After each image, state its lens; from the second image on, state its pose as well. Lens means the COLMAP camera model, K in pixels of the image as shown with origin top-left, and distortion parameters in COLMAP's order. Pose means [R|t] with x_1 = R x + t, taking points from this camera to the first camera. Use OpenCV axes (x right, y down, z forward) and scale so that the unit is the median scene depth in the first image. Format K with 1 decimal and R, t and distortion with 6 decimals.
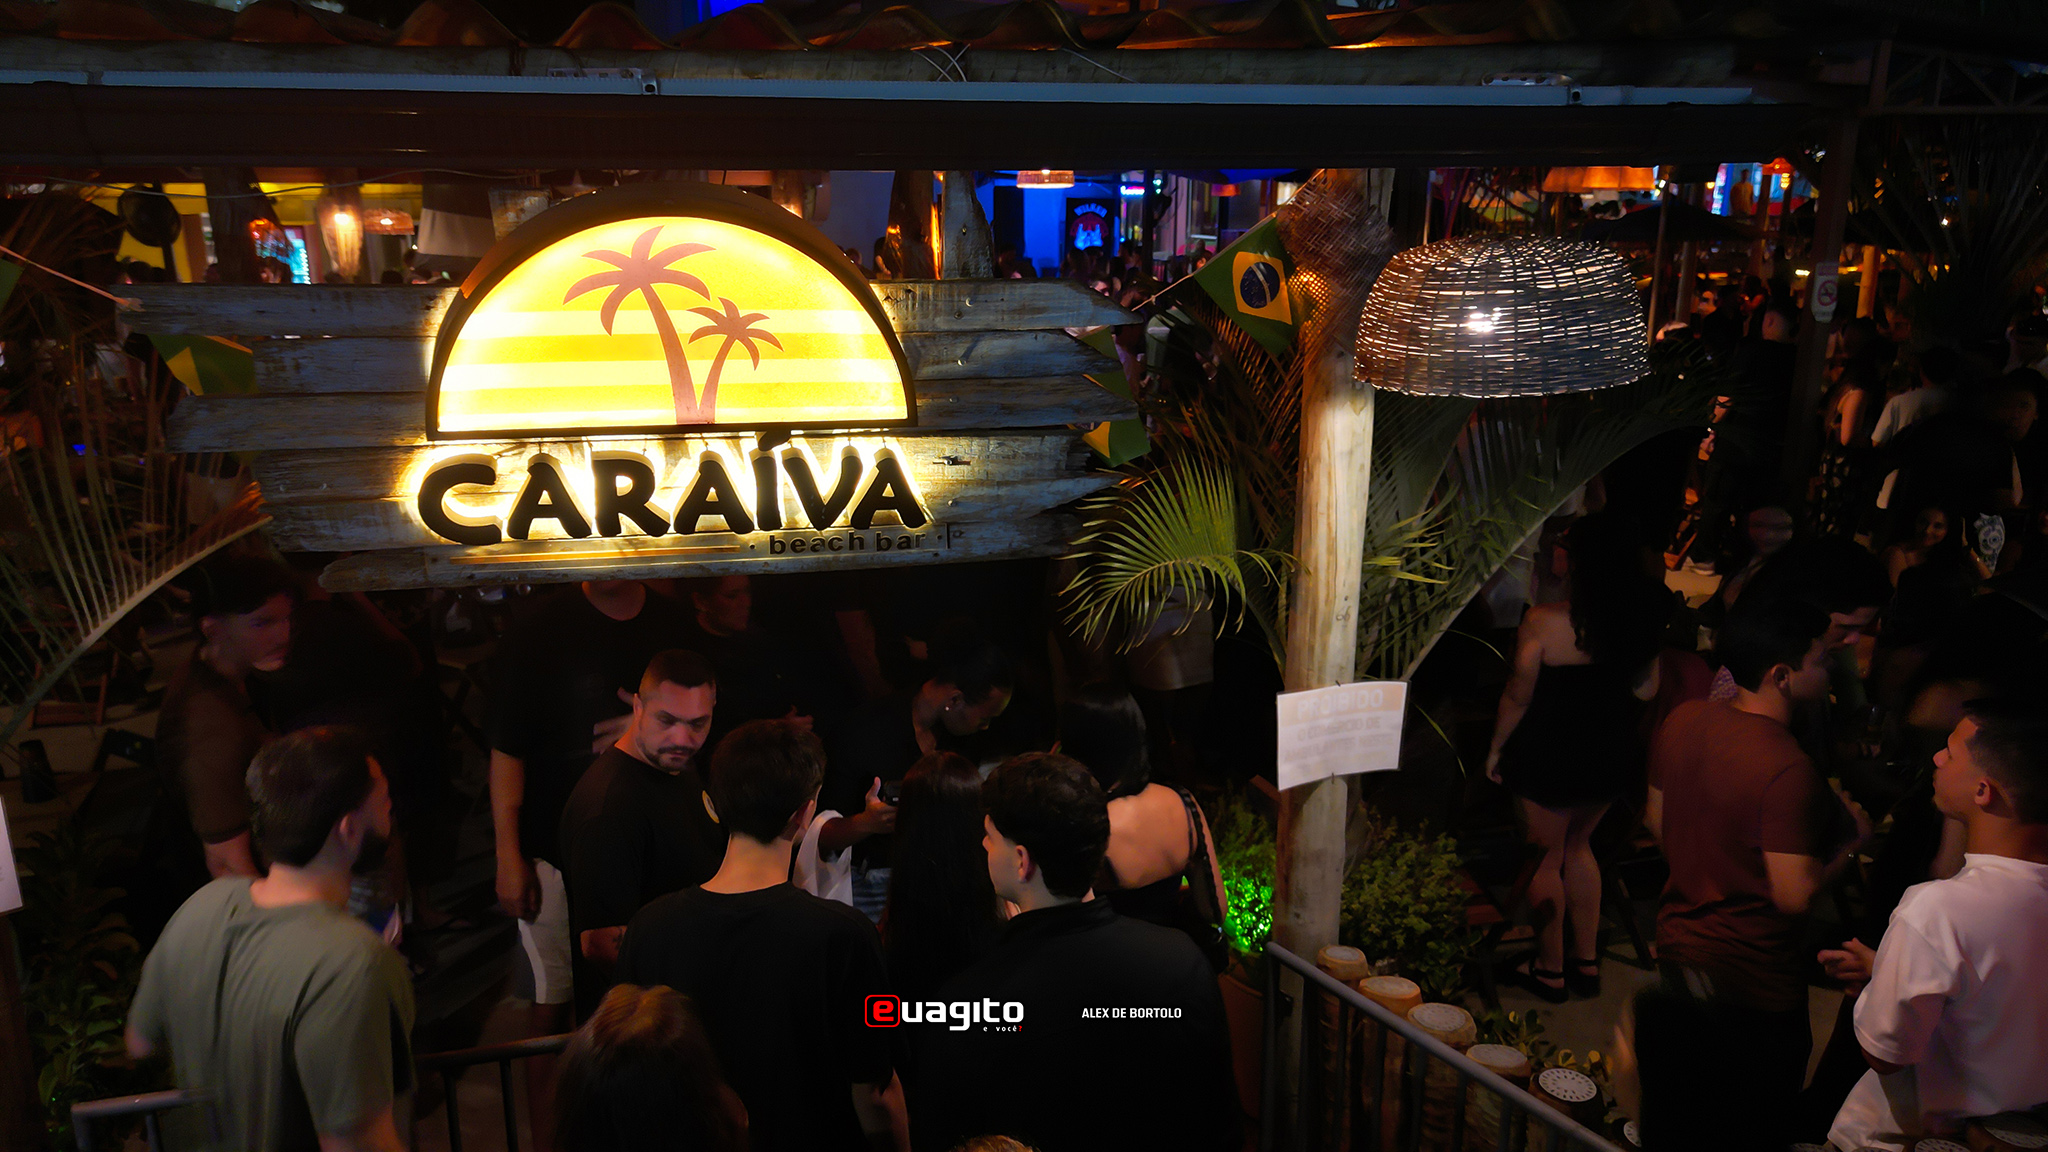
lens RADIAL K [[1459.7, 0, 1024.0], [0, 1459.7, 576.0], [0, 0, 1]] dist [0.122014, -0.175846]
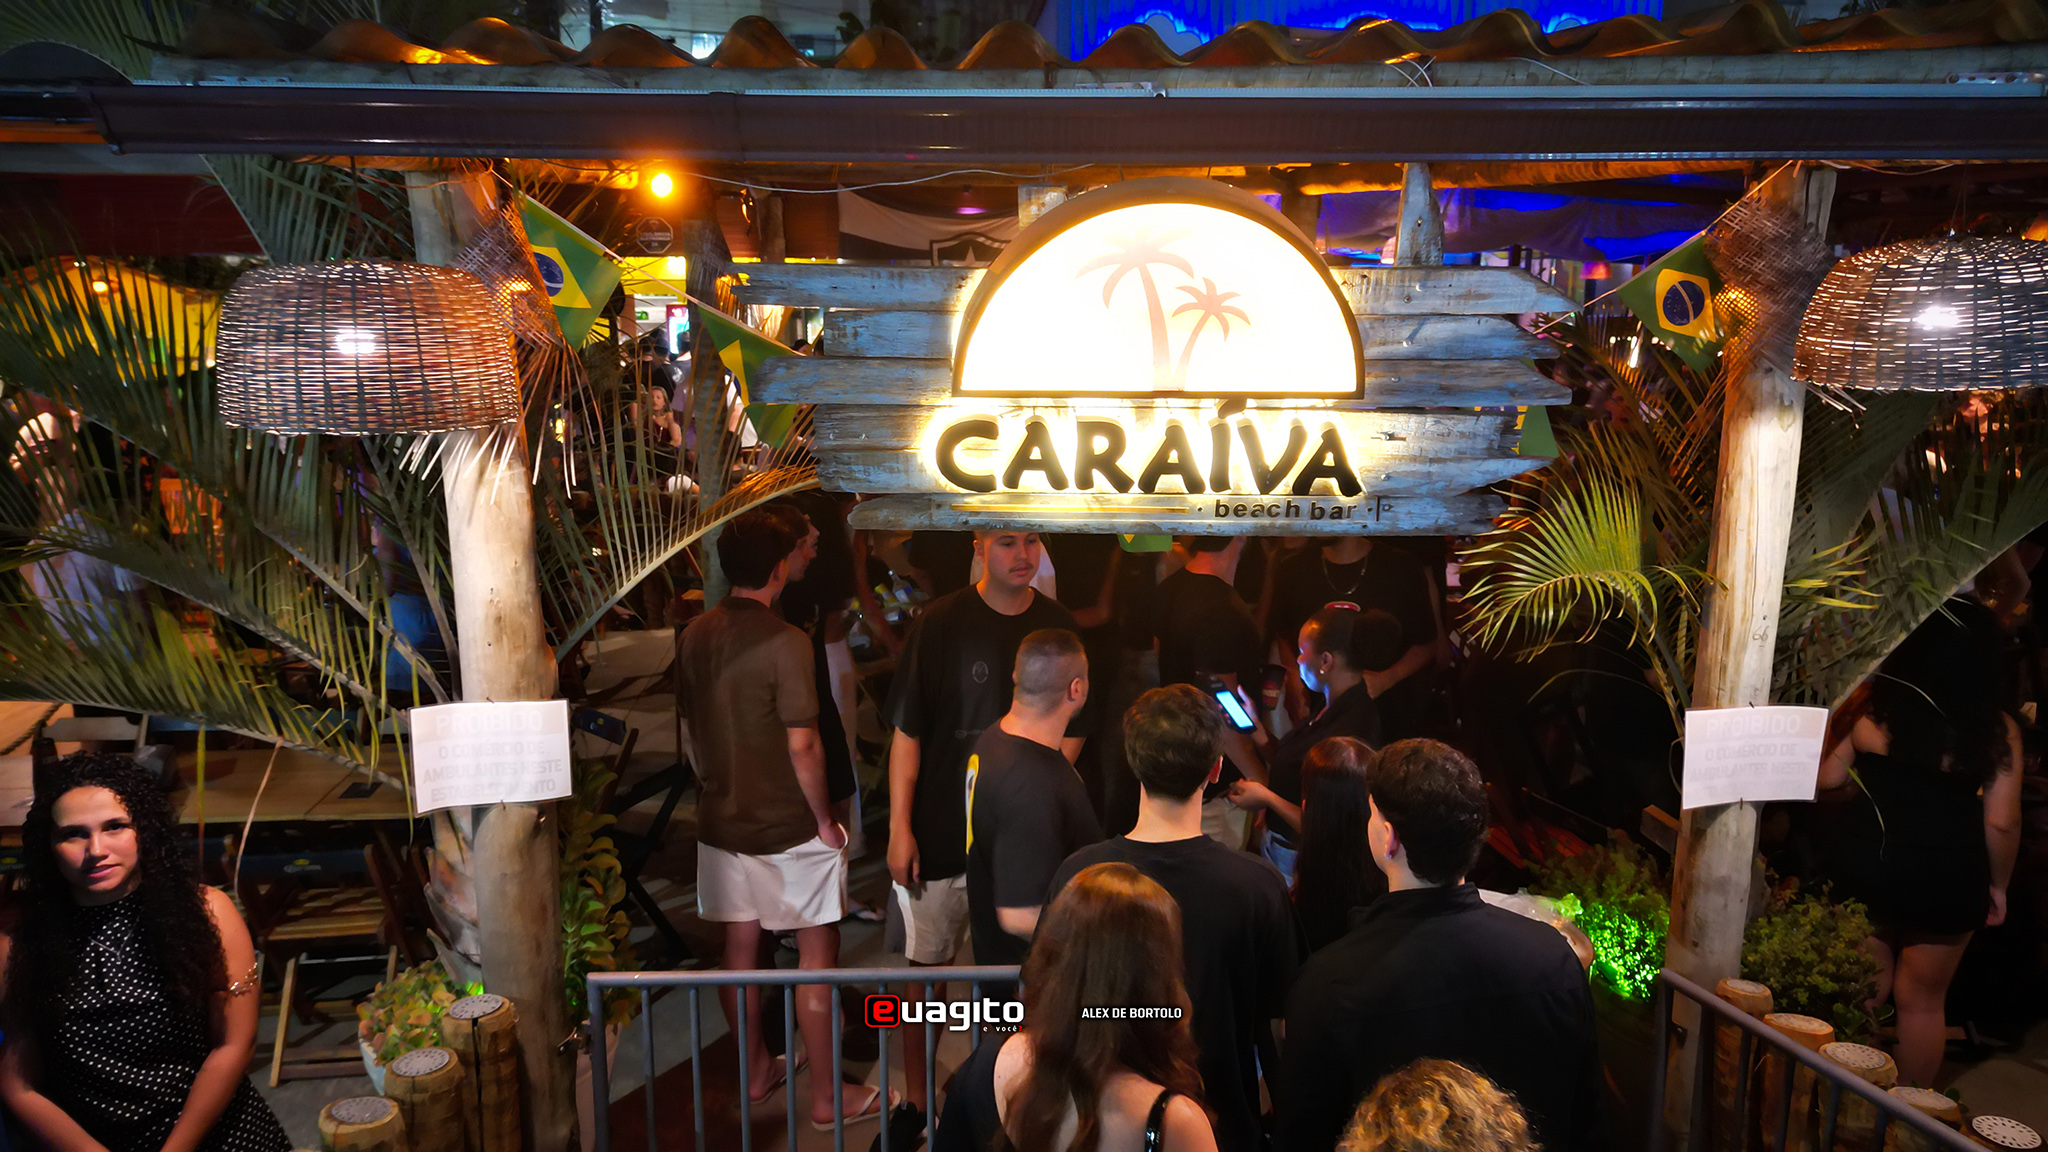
lens RADIAL K [[1470.1, 0, 1025.0], [0, 1470.1, 580.9], [0, 0, 1]] dist [0.074177, -0.065237]
pose [[0.975654, 0.047057, -0.214209, -0.070629], [-0.060194, 0.996658, -0.055221, 0.101735], [0.210894, 0.066771, 0.975226, -0.117677]]
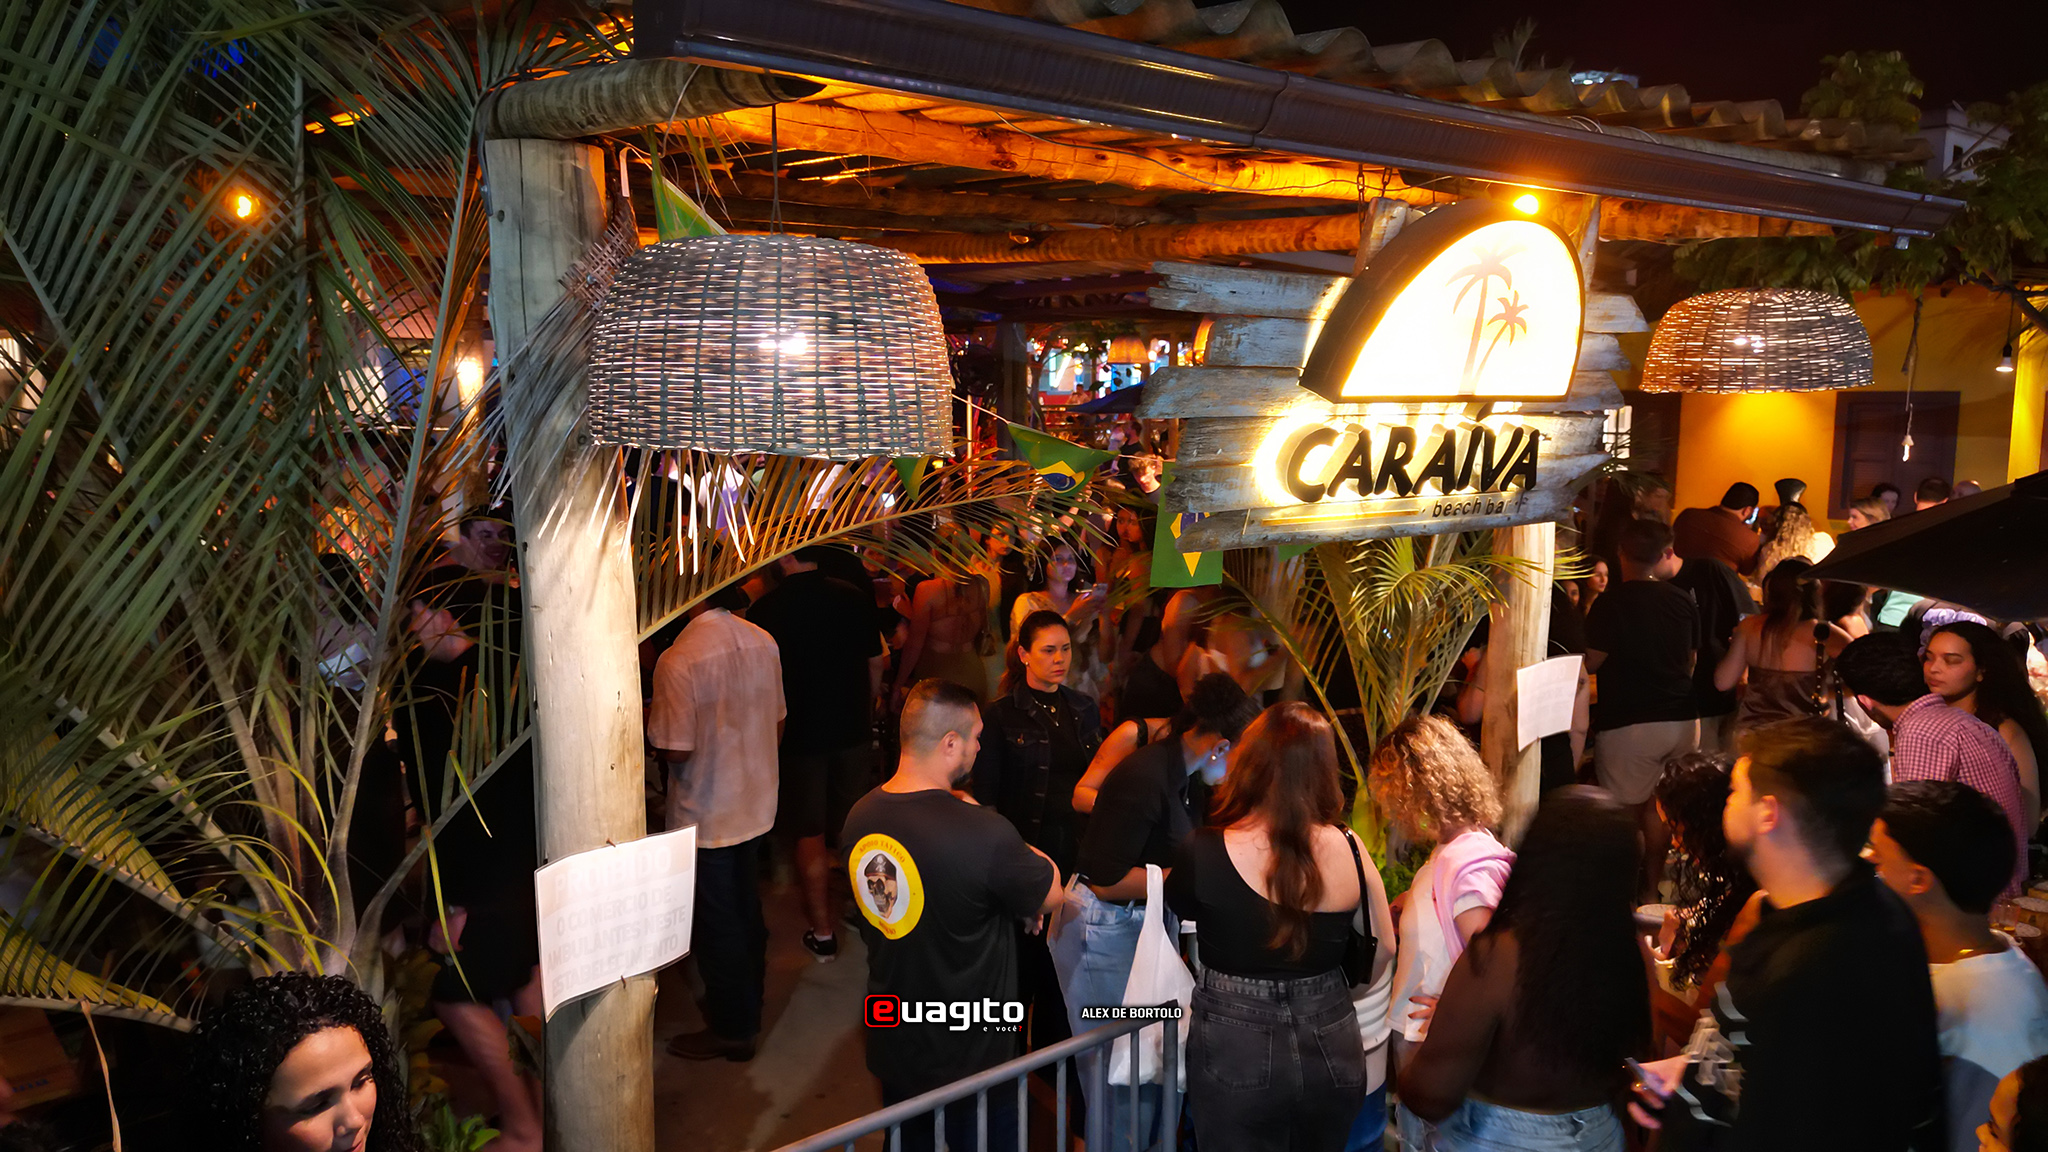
lens RADIAL K [[1450.7, 0, 1045.8], [0, 1450.7, 576.6], [0, 0, 1]] dist [0.093207, -0.083945]
pose [[0.906374, -0.055628, 0.418797, -0.944653], [0.111381, 0.987687, -0.109862, 0.127249], [-0.407529, 0.146222, 0.901410, 0.049234]]
